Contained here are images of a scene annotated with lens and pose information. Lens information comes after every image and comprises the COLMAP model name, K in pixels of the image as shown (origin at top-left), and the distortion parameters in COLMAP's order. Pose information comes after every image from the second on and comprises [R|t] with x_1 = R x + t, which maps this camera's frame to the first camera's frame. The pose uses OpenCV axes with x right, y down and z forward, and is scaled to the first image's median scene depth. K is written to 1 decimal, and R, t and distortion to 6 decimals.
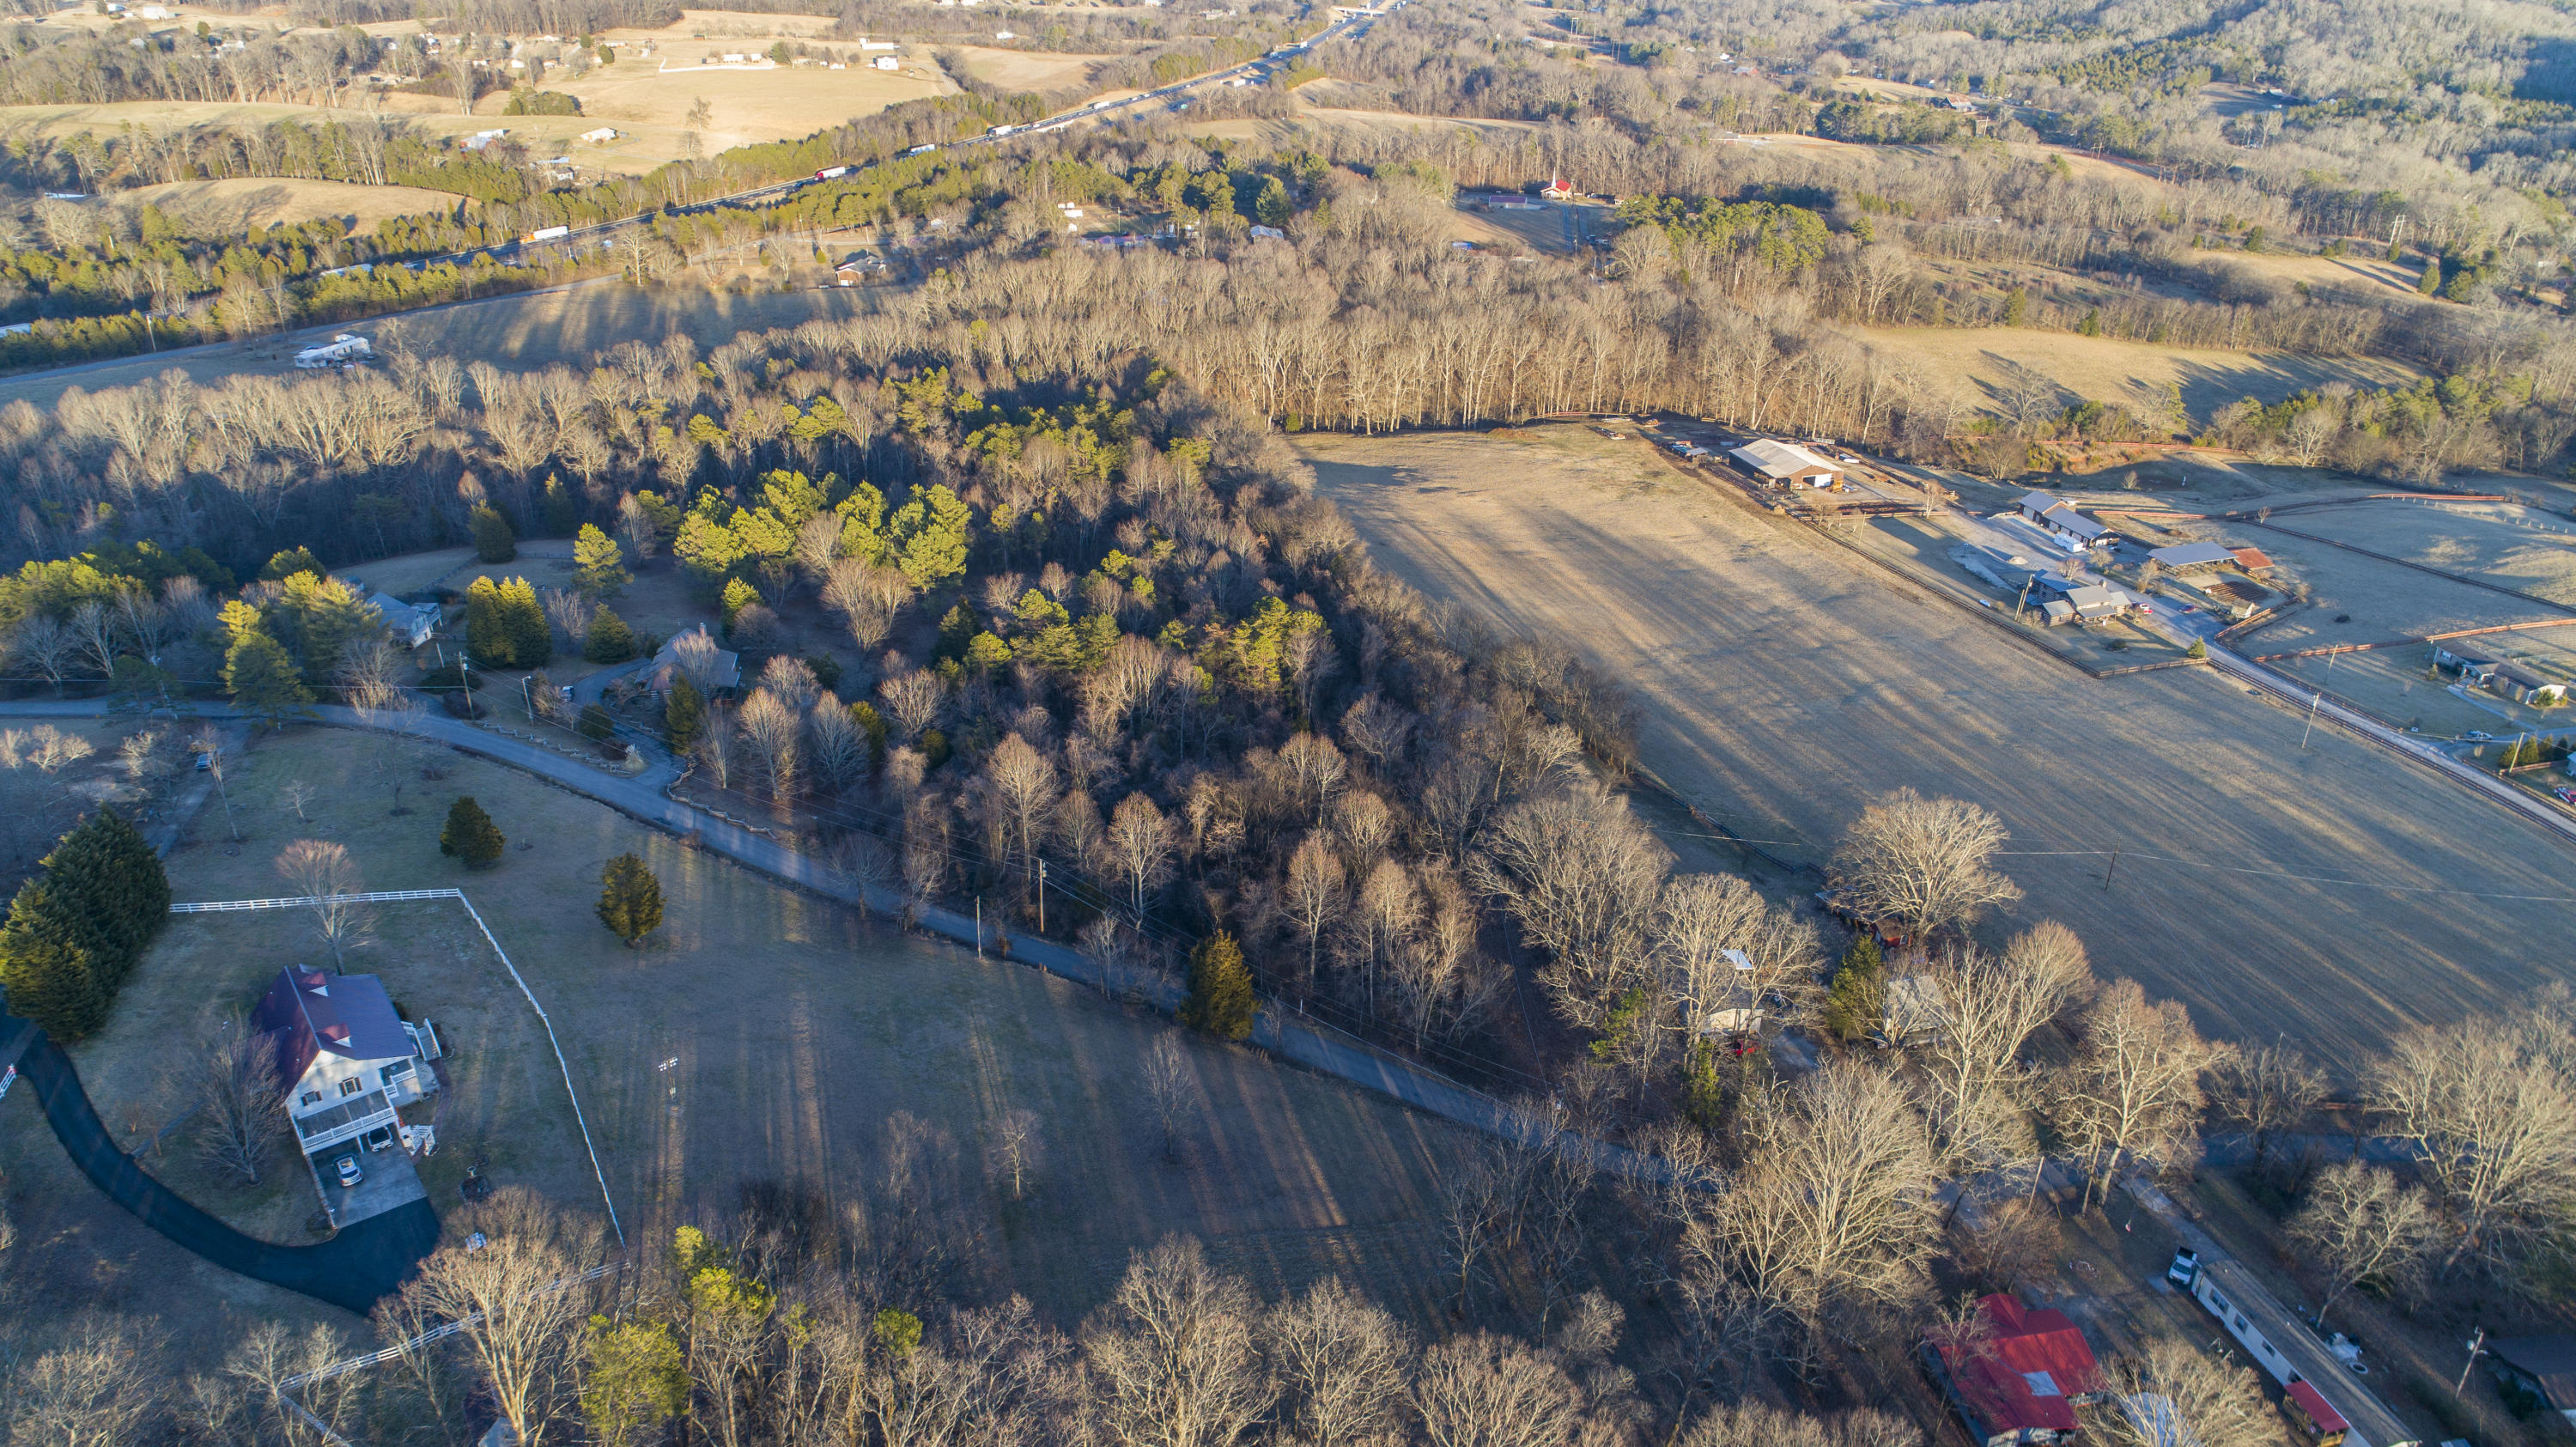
lens RADIAL K [[1723.0, 0, 1288.0], [0, 1723.0, 723.5], [0, 0, 1]] dist [-0.017900, -0.001932]
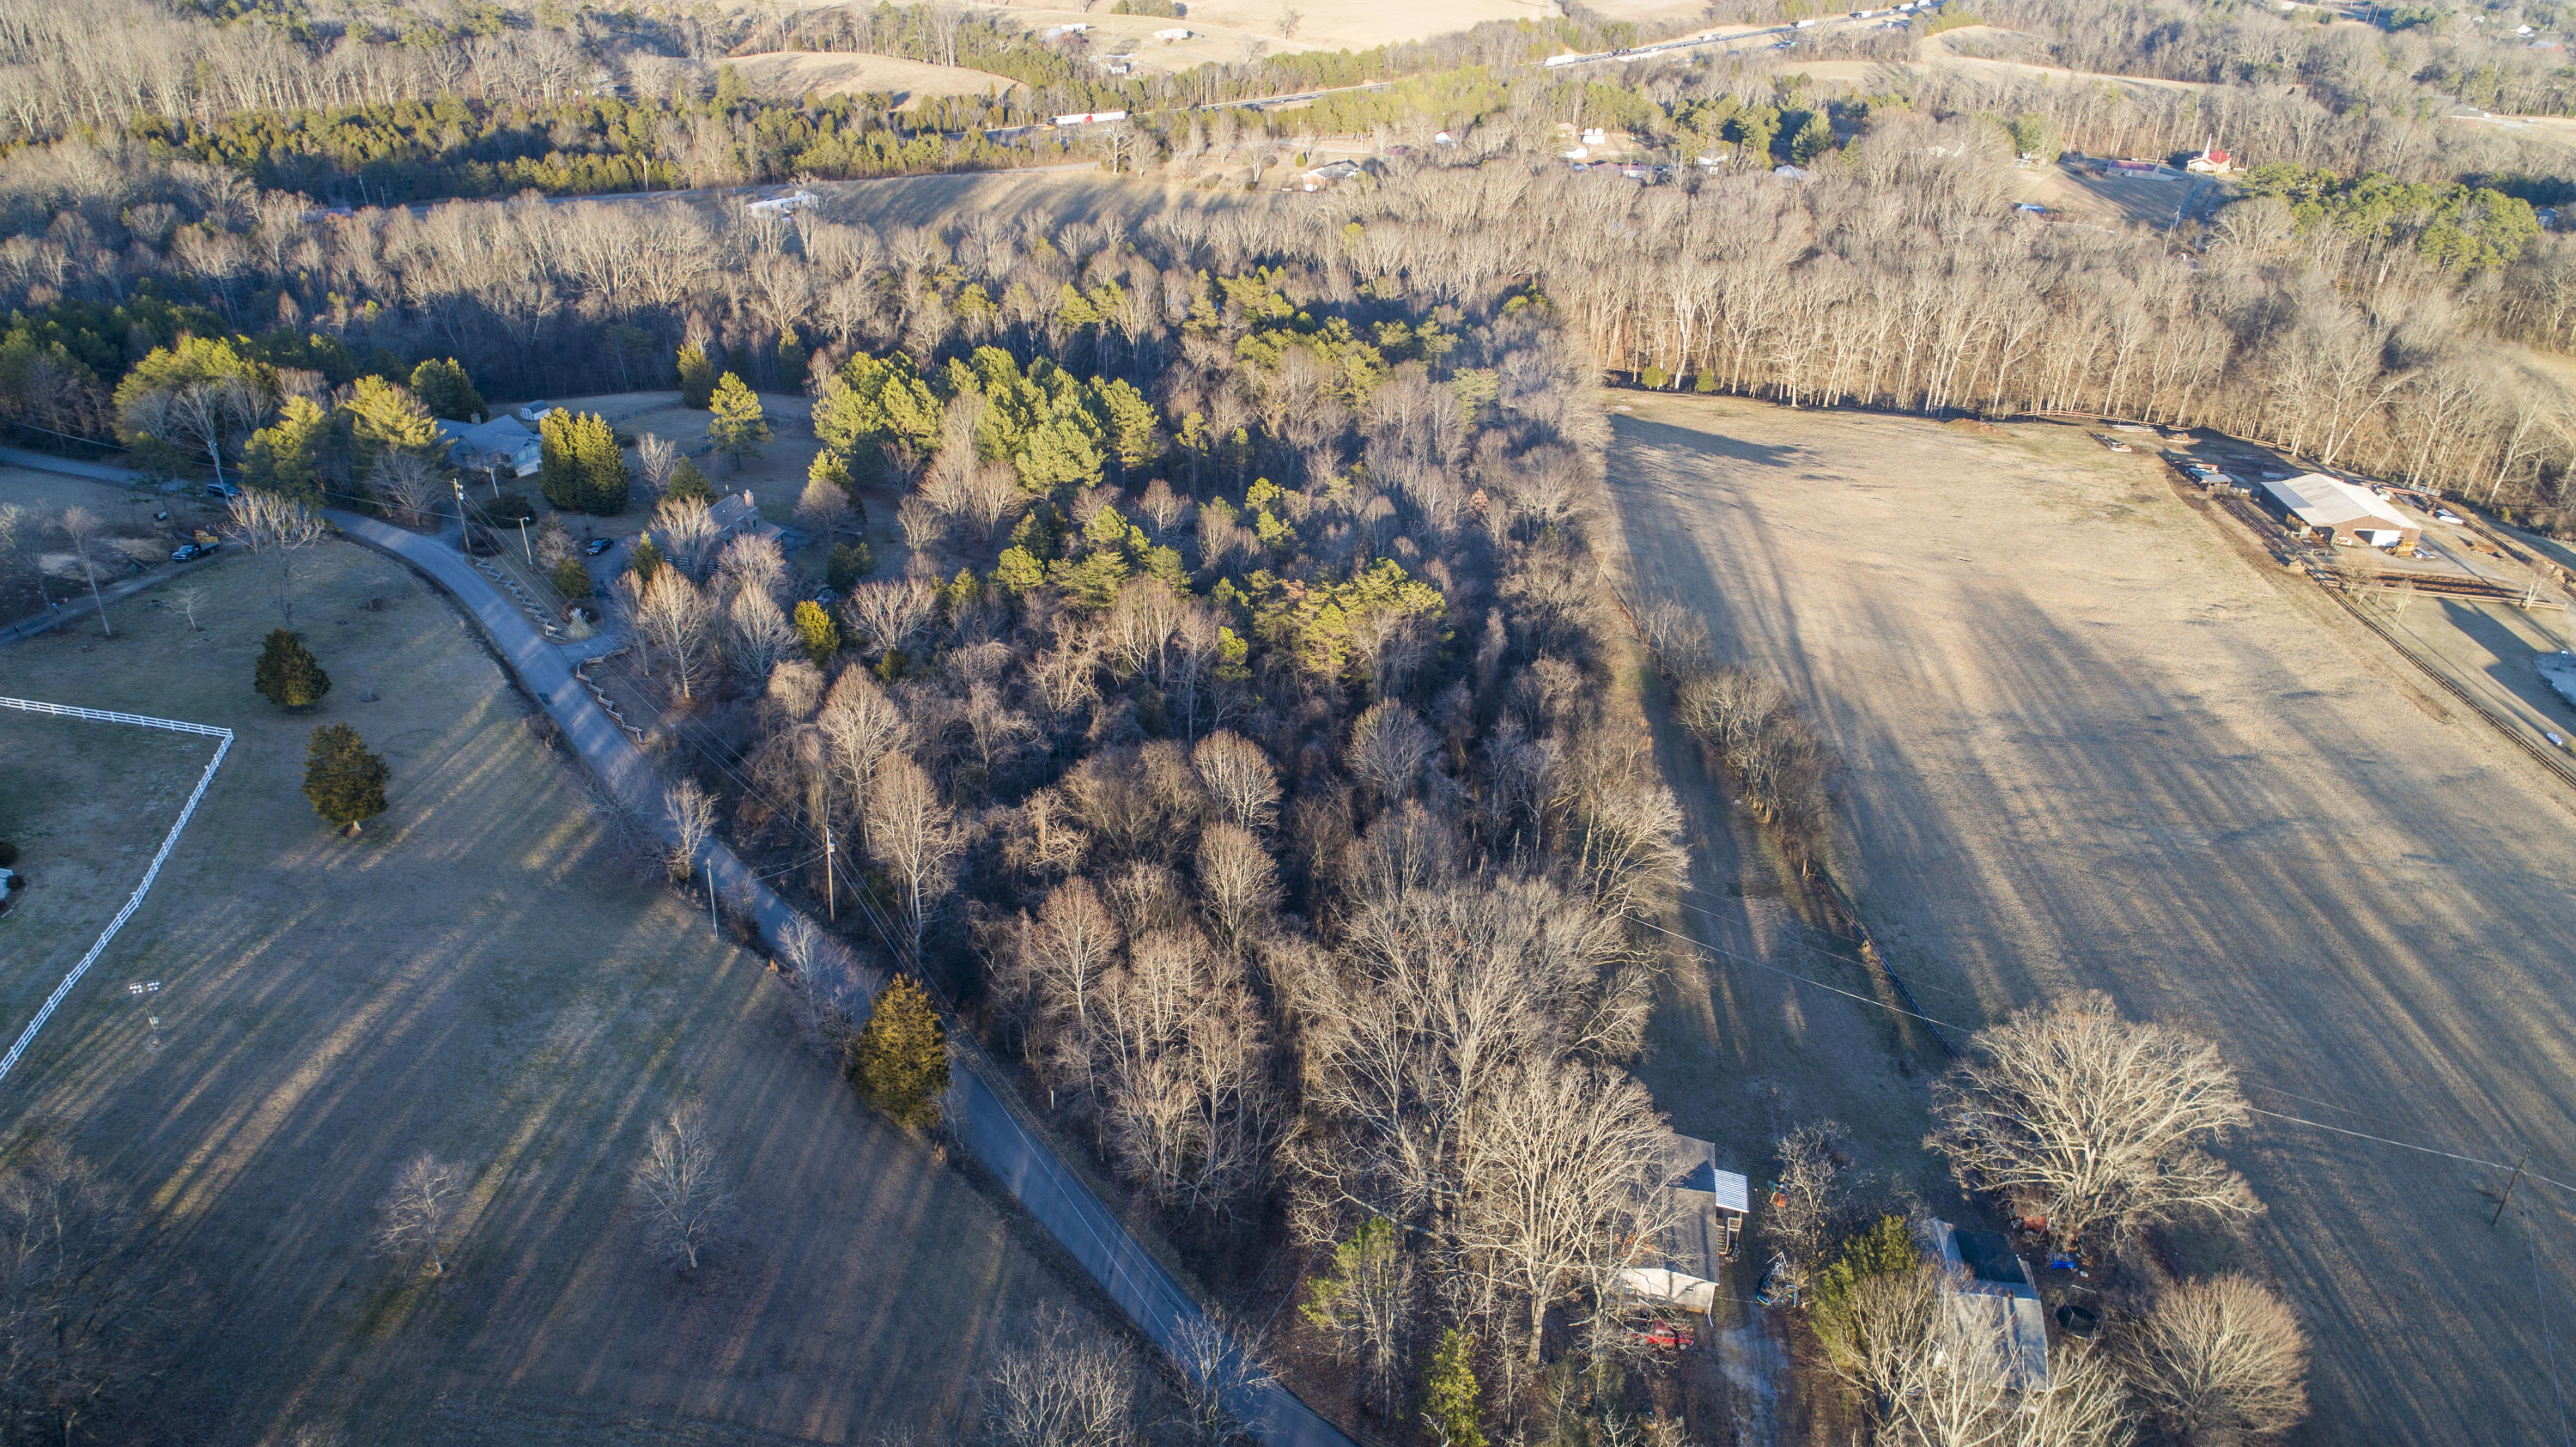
lens RADIAL K [[1723.0, 0, 1288.0], [0, 1723.0, 723.5], [0, 0, 1]] dist [-0.017900, -0.001932]
pose [[0.925052, 0.179543, -0.334729, 0.121728], [-0.172347, 0.983697, 0.051342, -0.017730], [0.338490, 0.010196, 0.940915, 0.135759]]
